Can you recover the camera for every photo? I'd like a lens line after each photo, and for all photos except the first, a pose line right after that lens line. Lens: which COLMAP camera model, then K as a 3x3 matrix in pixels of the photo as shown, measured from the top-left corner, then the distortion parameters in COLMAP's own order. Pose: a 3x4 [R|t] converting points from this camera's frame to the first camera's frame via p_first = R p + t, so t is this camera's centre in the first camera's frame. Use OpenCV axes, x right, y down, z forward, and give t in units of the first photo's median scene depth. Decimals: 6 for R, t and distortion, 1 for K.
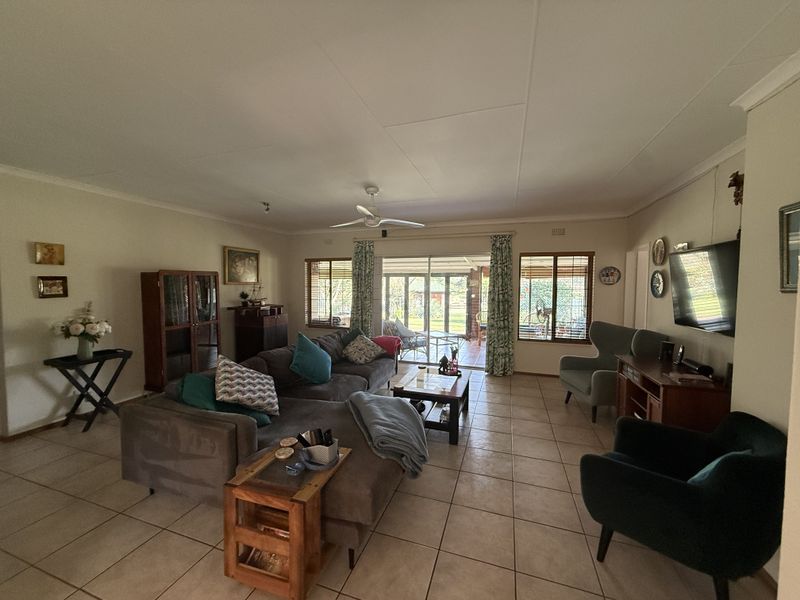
lens RADIAL K [[318.9, 0, 401.4], [0, 318.9, 297.7], [0, 0, 1]] dist [0.006688, -0.000448]
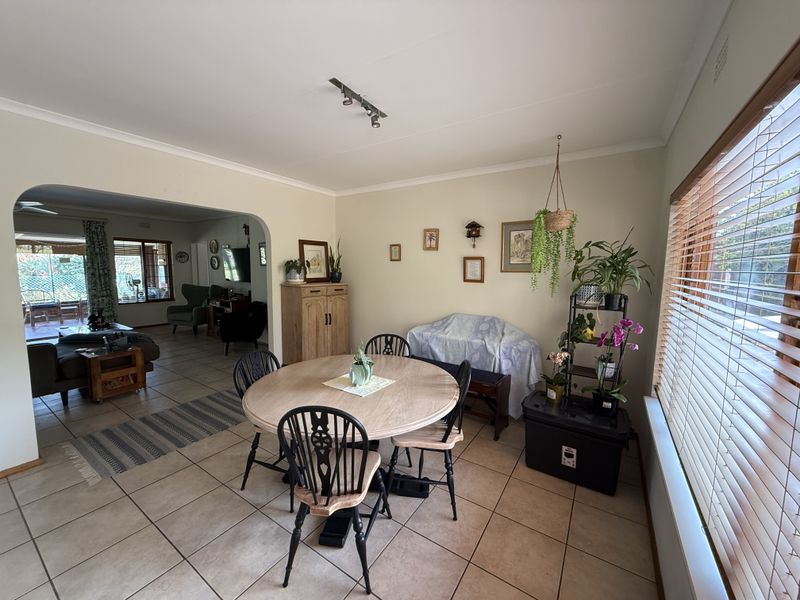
lens RADIAL K [[318.9, 0, 400.4], [0, 318.9, 297.8], [0, 0, 1]] dist [0.006688, -0.000448]
pose [[0.244666, -0.101112, 0.964321, -0.692372], [0.026085, 0.994874, 0.097698, 0.008833], [-0.969257, 0.001251, 0.246049, -0.499791]]
